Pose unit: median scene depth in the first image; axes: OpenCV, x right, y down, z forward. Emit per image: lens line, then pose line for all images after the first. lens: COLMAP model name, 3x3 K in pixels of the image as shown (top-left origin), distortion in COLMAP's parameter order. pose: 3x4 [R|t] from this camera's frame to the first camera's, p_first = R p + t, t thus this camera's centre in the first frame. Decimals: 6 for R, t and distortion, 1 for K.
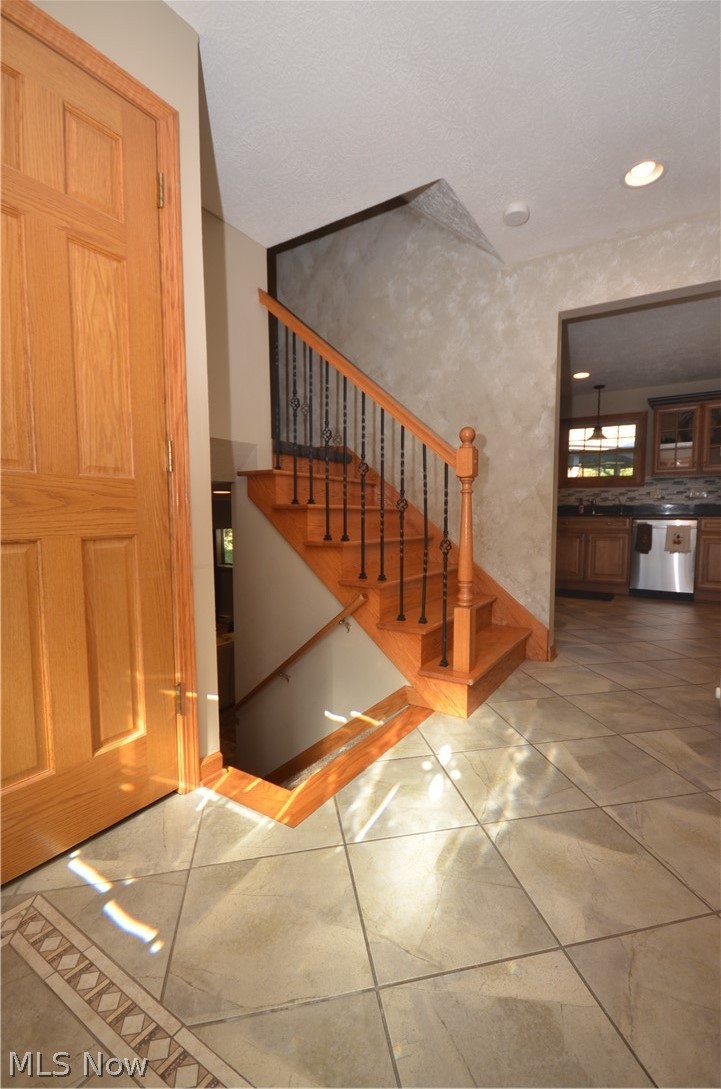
lens RADIAL K [[474.7, 0, 382.1], [0, 474.7, 552.7], [0, 0, 1]] dist [0.008254, -0.009870]
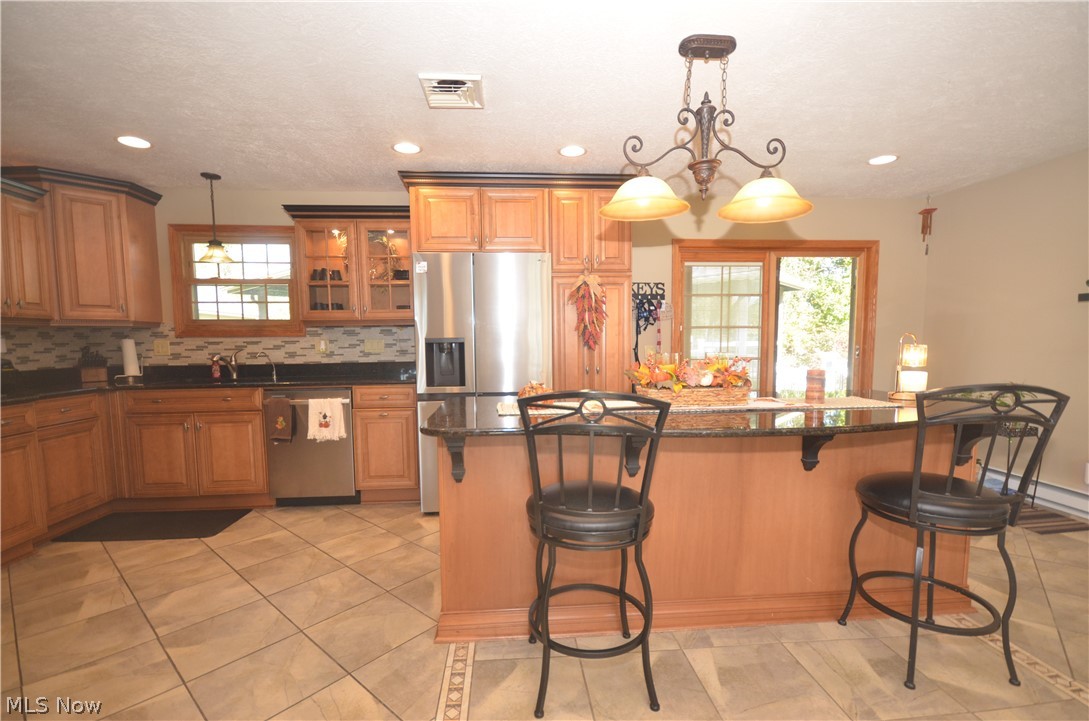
lens RADIAL K [[474.7, 0, 543.3], [0, 474.7, 379.3], [0, 0, 1]] dist [0.008254, -0.009870]
pose [[0.807004, -0.059622, 0.587528, 0.424712], [0.060400, 0.998006, 0.018313, -0.069997], [-0.587449, 0.020708, 0.808996, 0.246136]]
